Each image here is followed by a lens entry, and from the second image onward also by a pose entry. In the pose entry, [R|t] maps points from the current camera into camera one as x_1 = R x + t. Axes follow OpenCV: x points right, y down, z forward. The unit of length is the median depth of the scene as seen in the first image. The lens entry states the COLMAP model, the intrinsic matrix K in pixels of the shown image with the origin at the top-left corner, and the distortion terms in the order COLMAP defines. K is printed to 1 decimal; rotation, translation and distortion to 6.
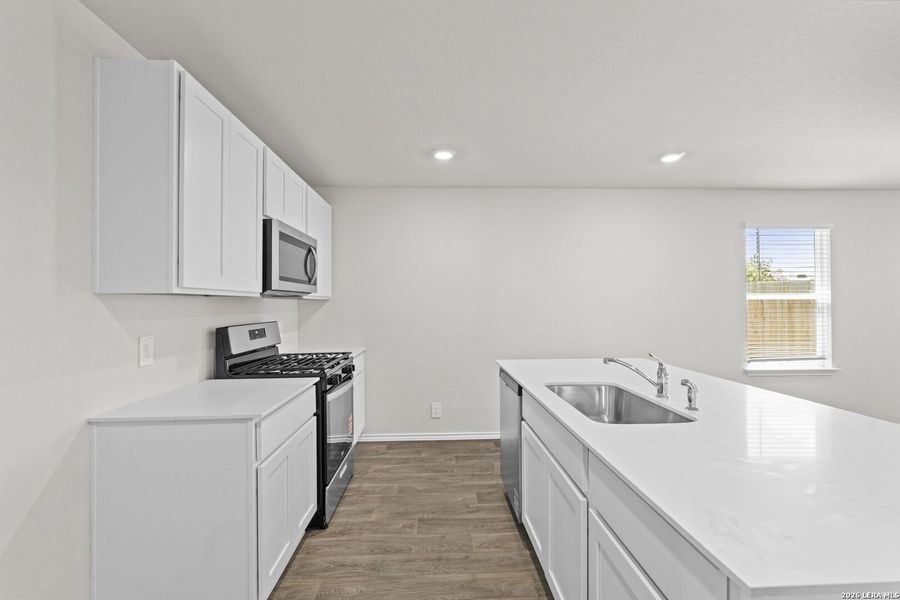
lens RADIAL K [[381.0, 0, 450.5], [0, 381.0, 316.2], [0, 0, 1]] dist [-0.014214, 0.000101]
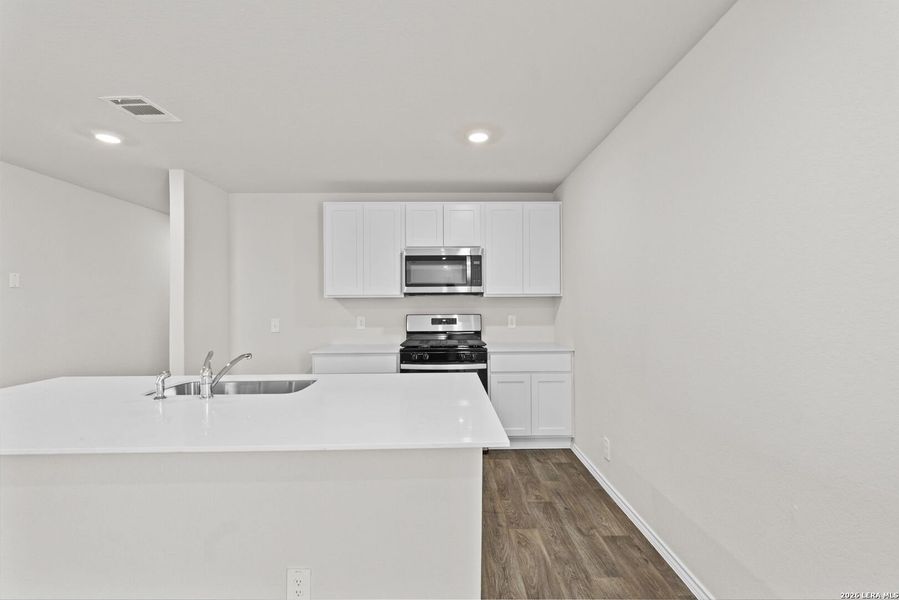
lens RADIAL K [[397.1, 0, 459.4], [0, 397.1, 300.9], [0, 0, 1]] dist [-0.000436, -0.000065]
pose [[-0.000079, -0.001834, -0.999998, 0.880724], [-0.024197, 0.999706, -0.001832, -0.027215], [0.999707, 0.024196, -0.000123, 0.885529]]
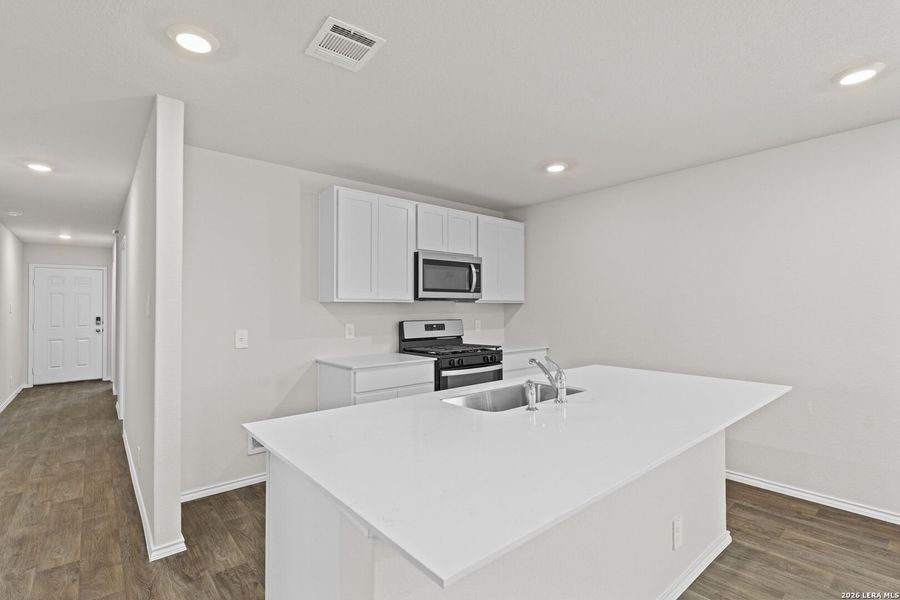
lens RADIAL K [[423.4, 0, 468.7], [0, 423.4, 300.5], [0, 0, 1]] dist [0.002259, 0.000613]
pose [[0.640835, -0.013677, -0.767557, 0.696127], [-0.021429, 0.999133, -0.035694, -0.000762], [0.767380, 0.039322, 0.639986, 0.041281]]
